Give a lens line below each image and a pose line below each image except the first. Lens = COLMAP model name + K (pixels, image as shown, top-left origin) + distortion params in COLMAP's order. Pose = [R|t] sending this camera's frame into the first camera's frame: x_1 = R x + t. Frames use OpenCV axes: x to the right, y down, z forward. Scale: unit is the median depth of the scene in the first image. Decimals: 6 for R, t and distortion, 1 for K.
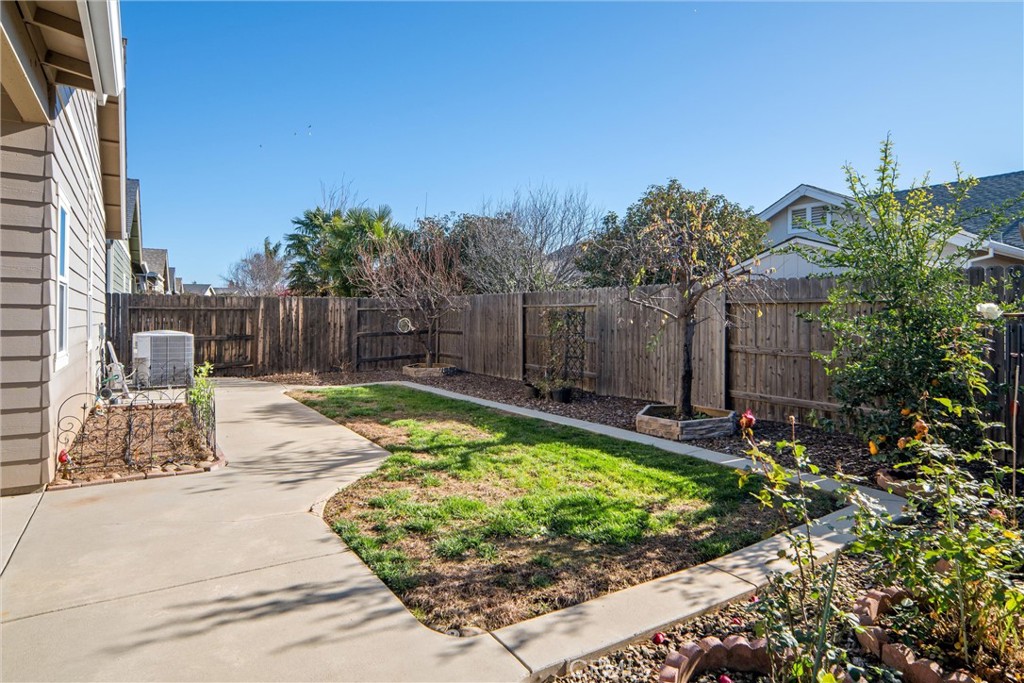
lens RADIAL K [[557.4, 0, 507.5], [0, 557.4, 316.5], [0, 0, 1]] dist [-0.003795, -0.000685]
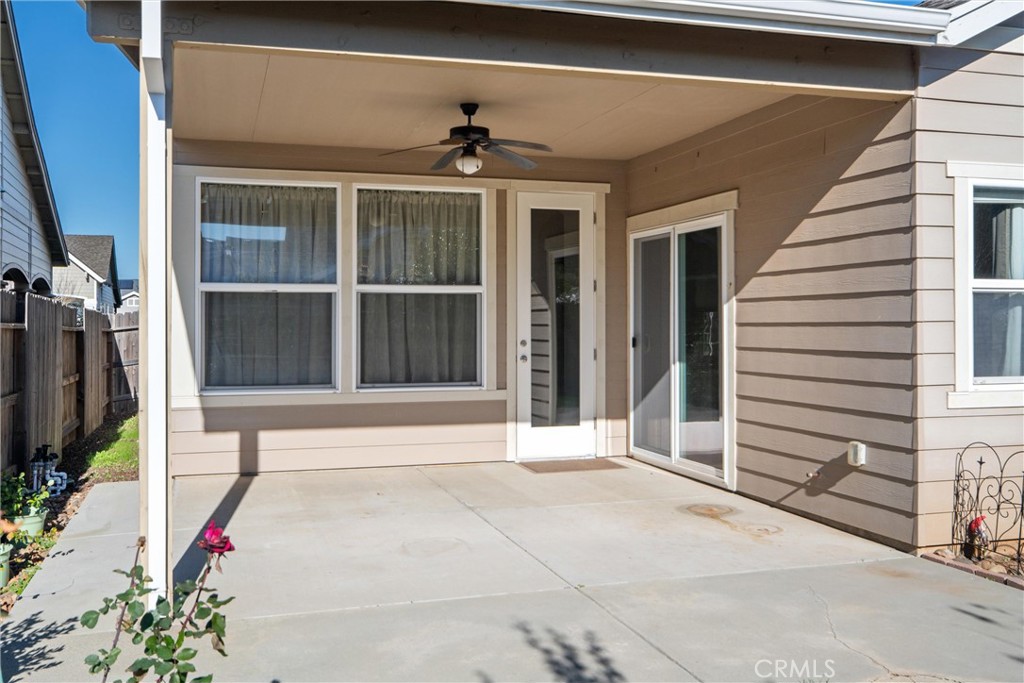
lens RADIAL K [[996.3, 0, 508.9], [0, 996.3, 320.4], [0, 0, 1]] dist [0.015810, 0.007822]
pose [[-0.275476, -0.010361, -0.961252, 0.221243], [0.007371, 0.999890, -0.012890, -0.002899], [0.961280, -0.010636, -0.275369, 0.259345]]
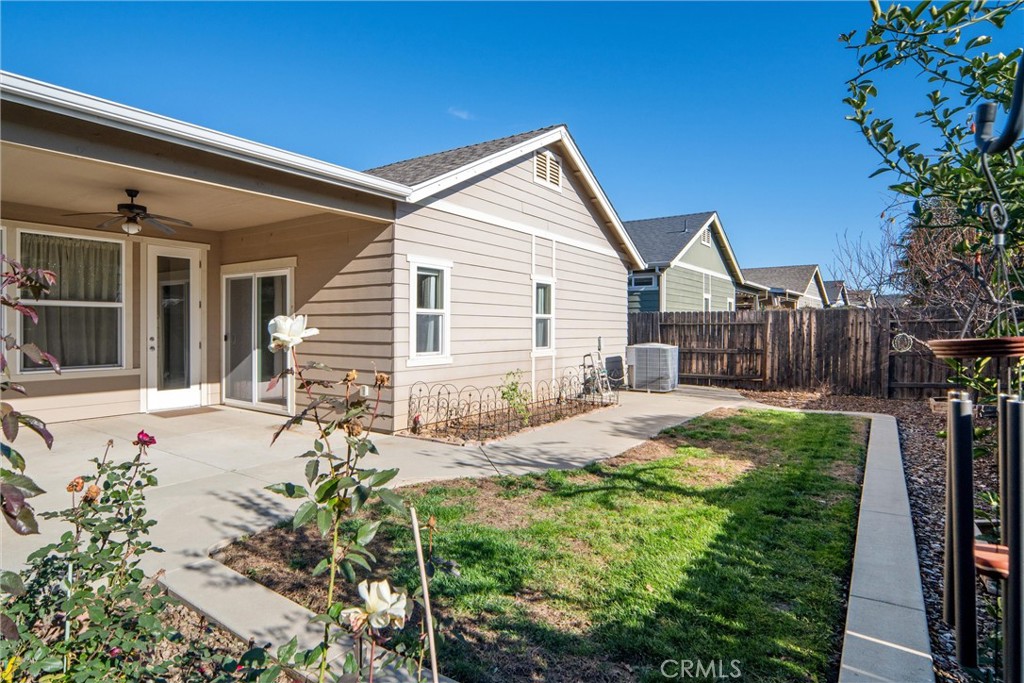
lens RADIAL K [[551.0, 0, 512.0], [0, 551.0, 341.5], [0, 0, 1]] dist [-0.022093, 0.000199]
pose [[0.381280, 0.016562, -0.924311, 0.278993], [0.005330, 0.999784, 0.020113, -0.003267], [0.924444, -0.012595, 0.381110, 0.212093]]
